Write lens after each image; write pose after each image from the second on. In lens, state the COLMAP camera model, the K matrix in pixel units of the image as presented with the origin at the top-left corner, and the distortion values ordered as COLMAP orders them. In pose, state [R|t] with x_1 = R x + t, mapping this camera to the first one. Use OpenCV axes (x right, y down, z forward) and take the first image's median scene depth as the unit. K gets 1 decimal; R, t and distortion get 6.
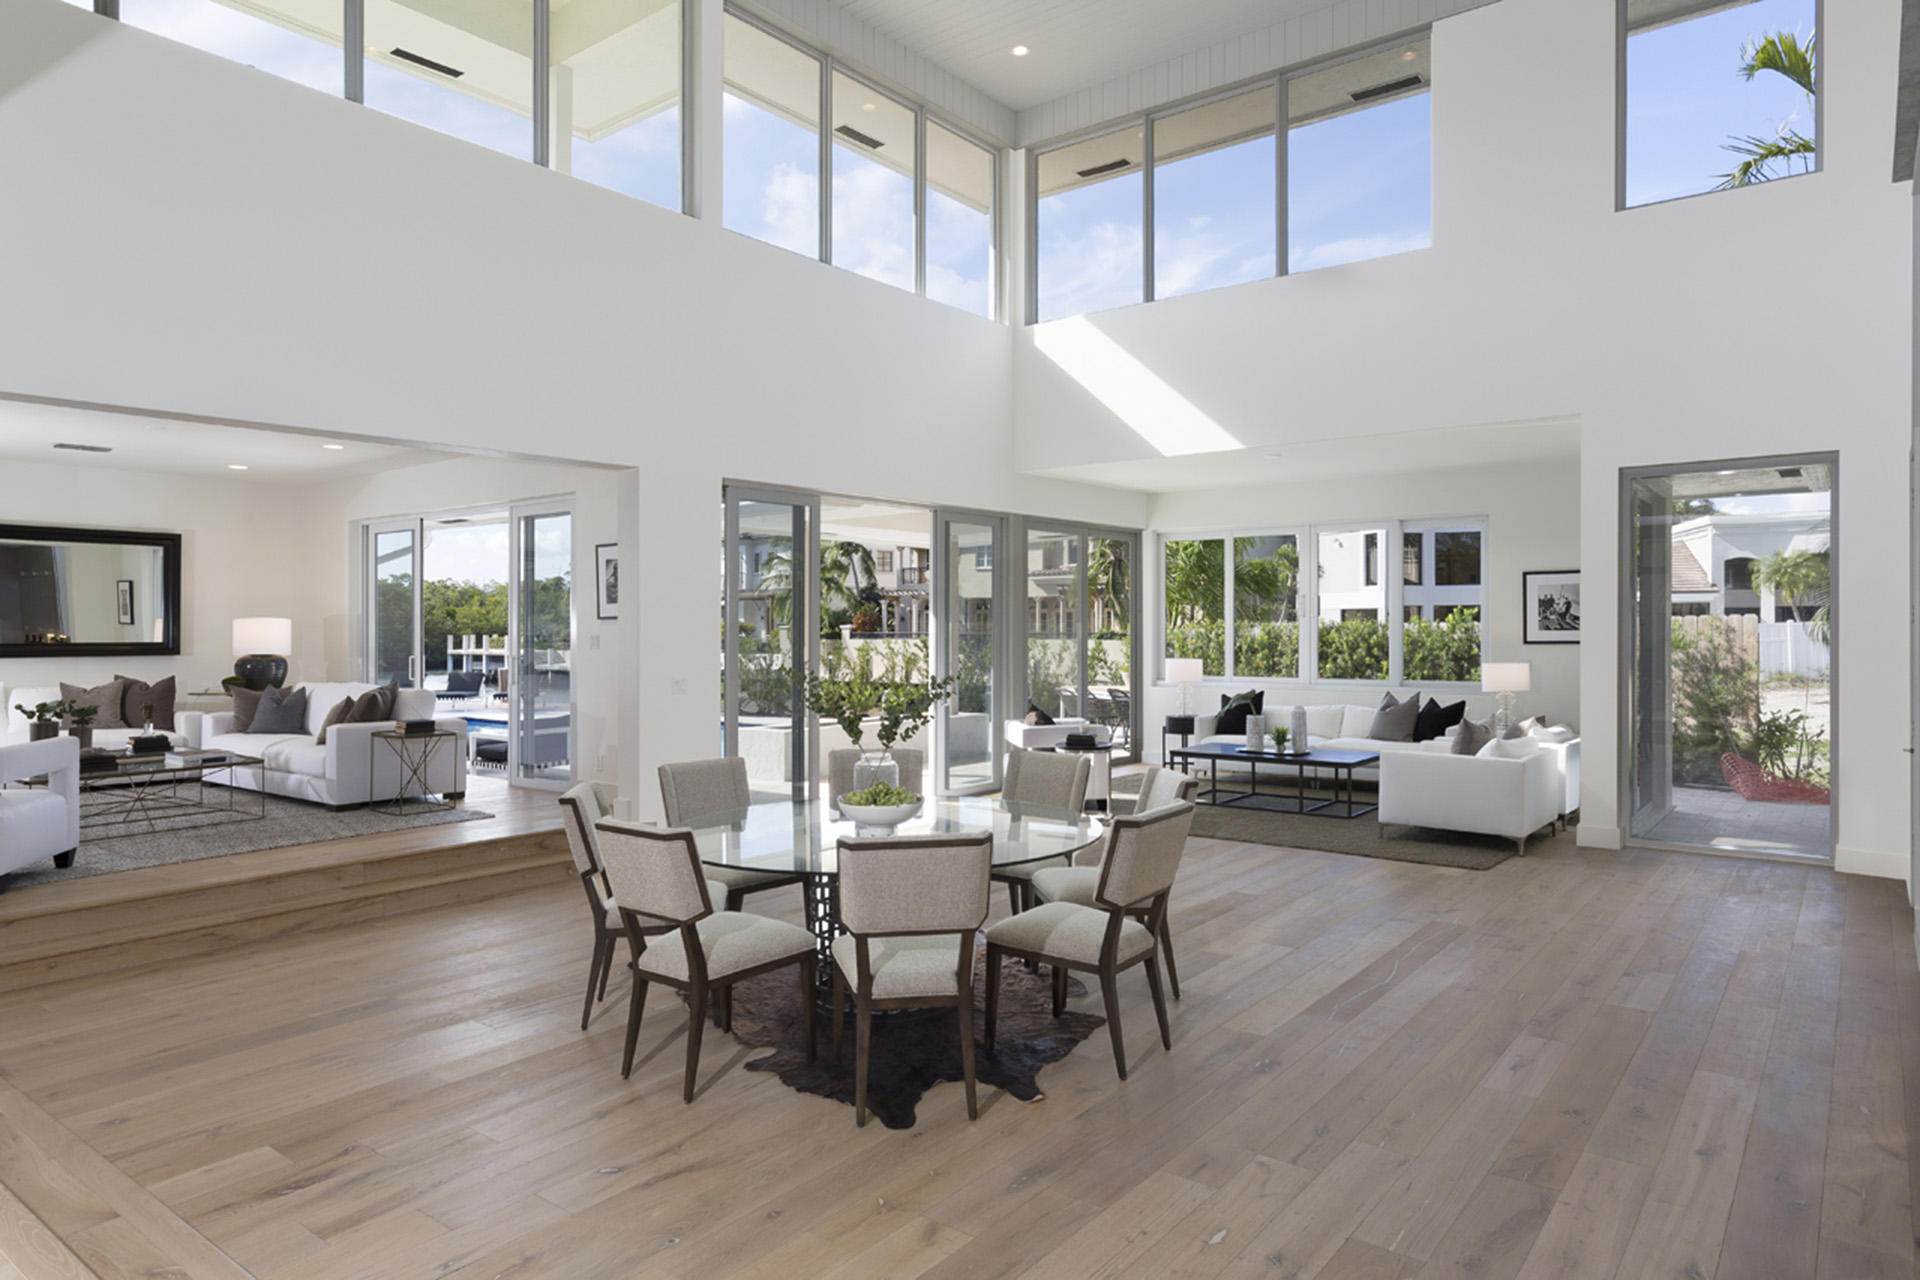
lens RADIAL K [[1139.7, 0, 964.0], [0, 1139.7, 627.2], [0, 0, 1]] dist [0.020037, 0.000392]
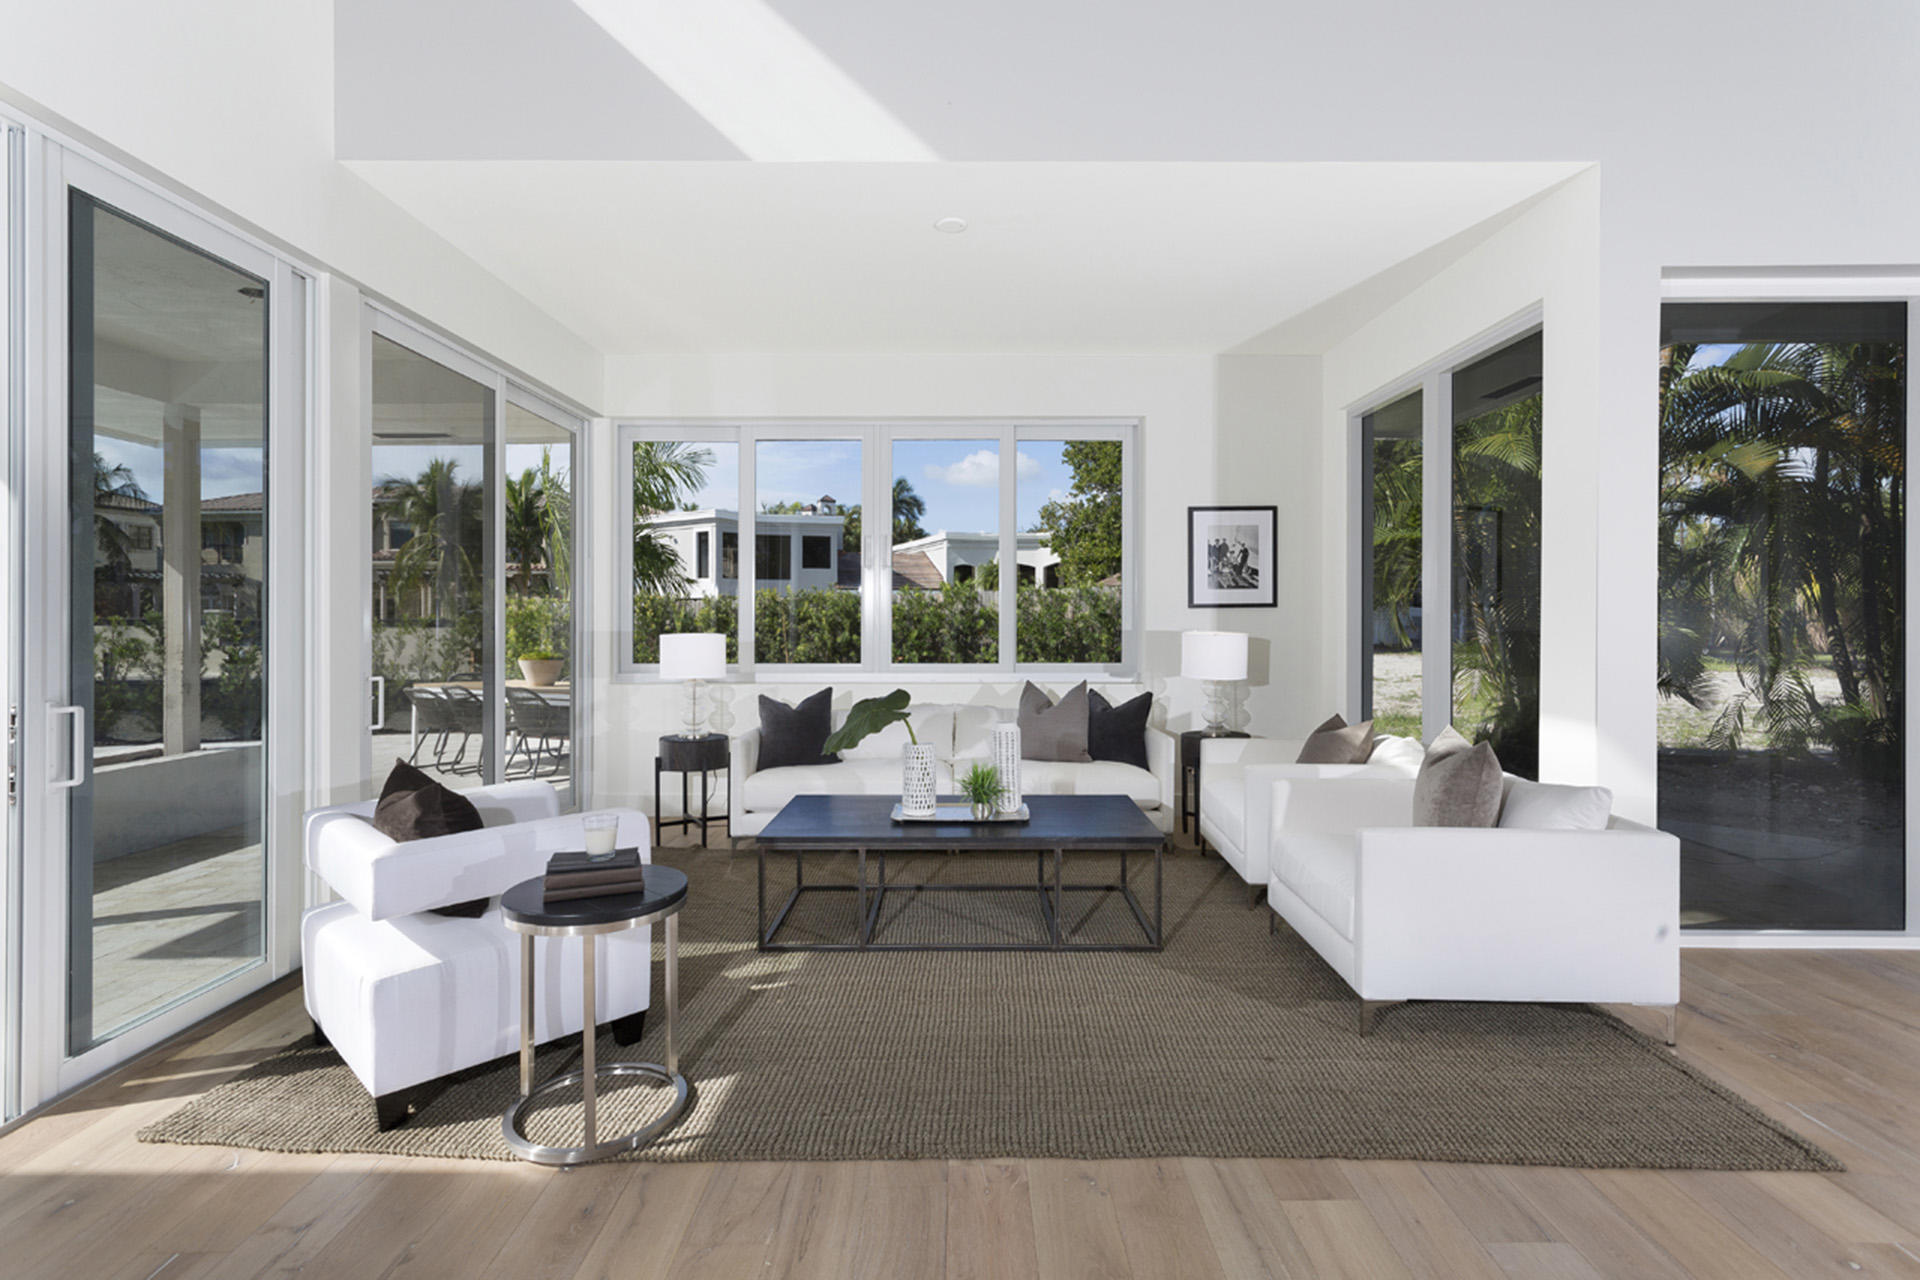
lens RADIAL K [[922.1, 0, 961.0], [0, 922.1, 630.2], [0, 0, 1]] dist [0.006728, 0.000967]
pose [[0.797038, -0.004191, 0.603915, 0.024602], [-0.003298, 0.999931, 0.011291, 0.020274], [-0.603921, -0.010991, 0.796969, 0.567436]]
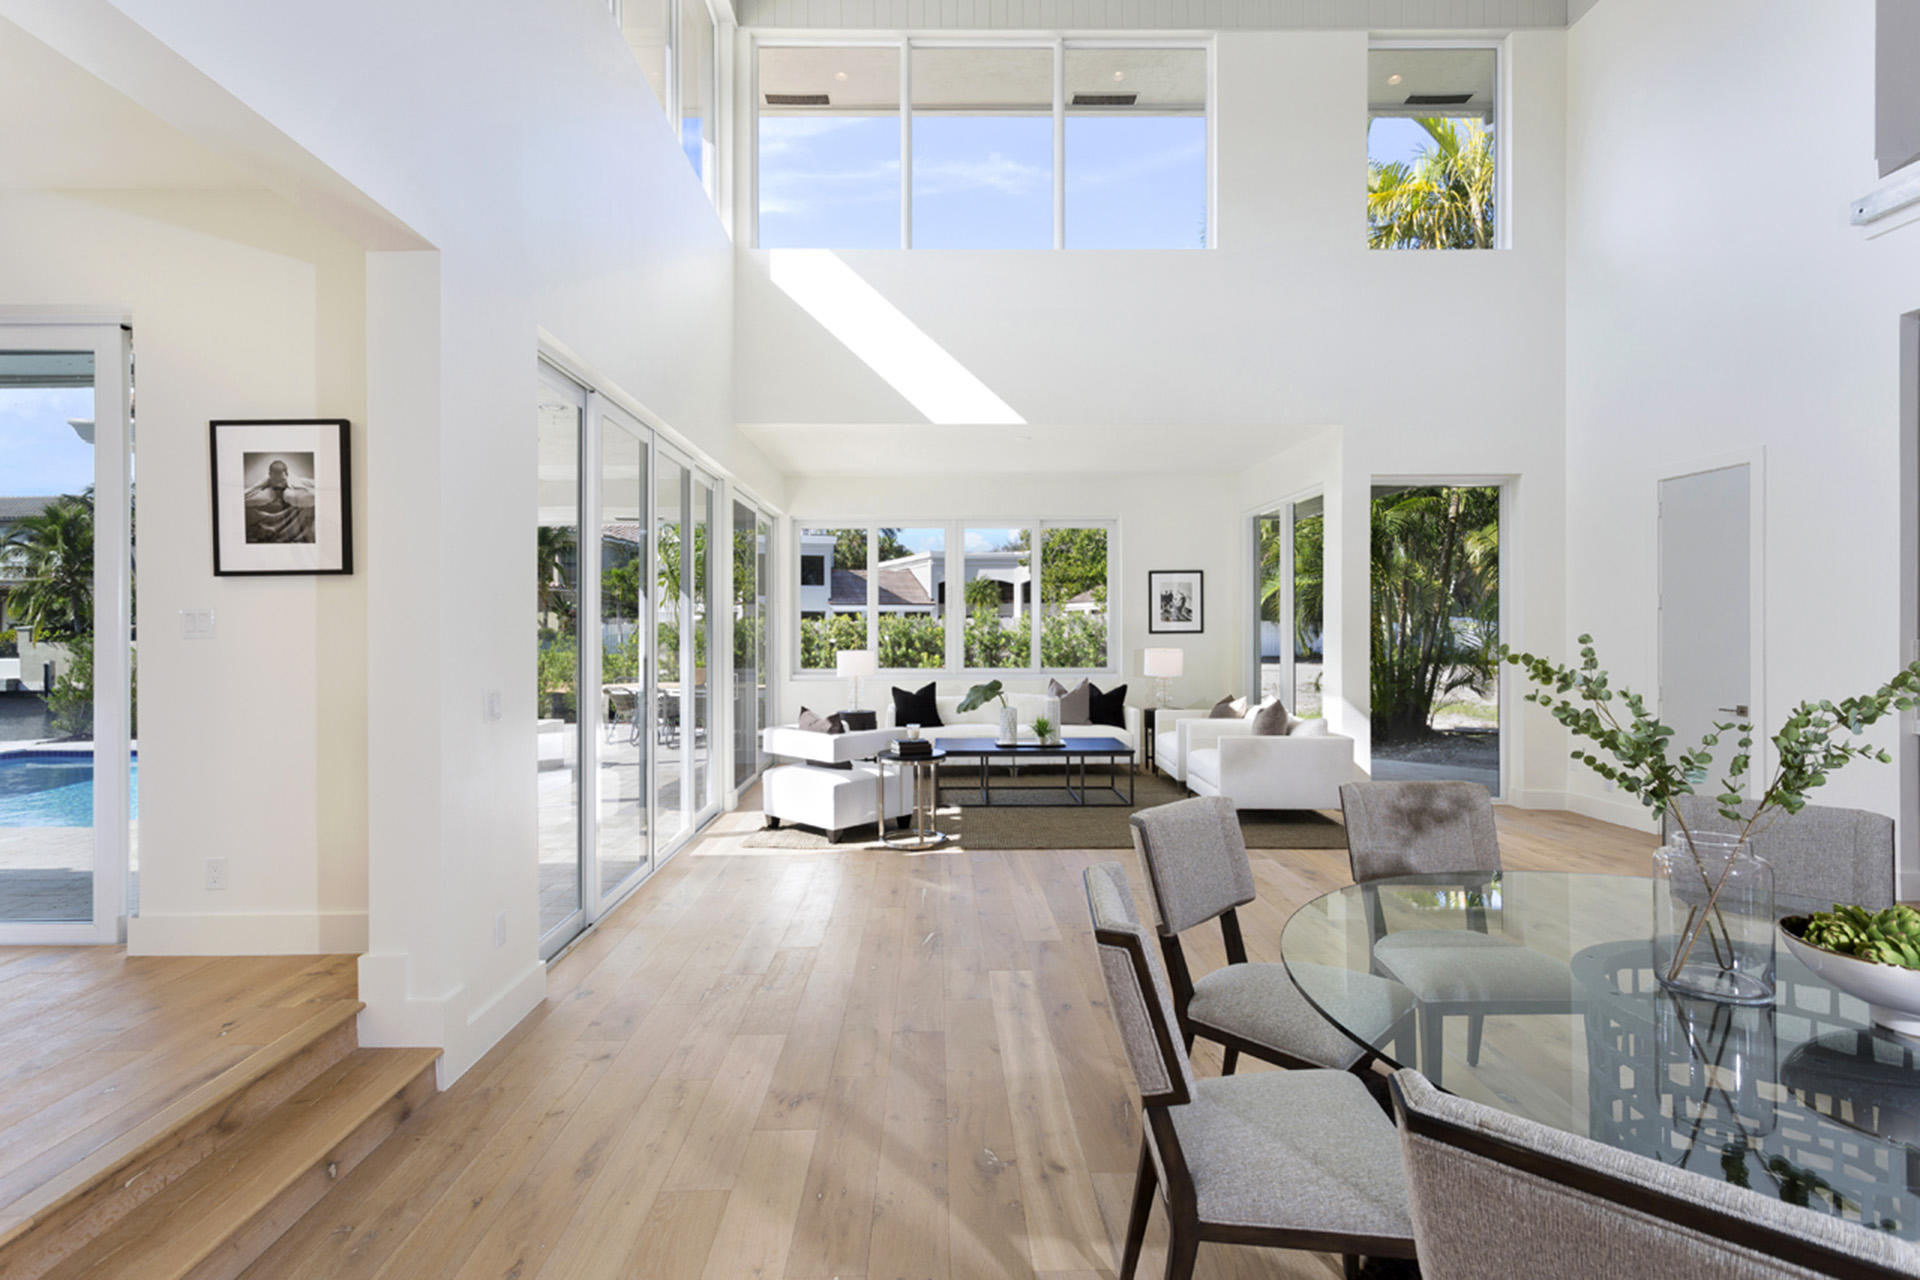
lens RADIAL K [[922.1, 0, 939.3], [0, 922.1, 629.1], [0, 0, 1]] dist [0.006728, 0.000967]
pose [[0.791227, 0.002136, 0.611518, -0.223487], [-0.001097, 0.999997, -0.002074, 0.011245], [-0.611521, 0.000971, 0.791227, 0.356735]]
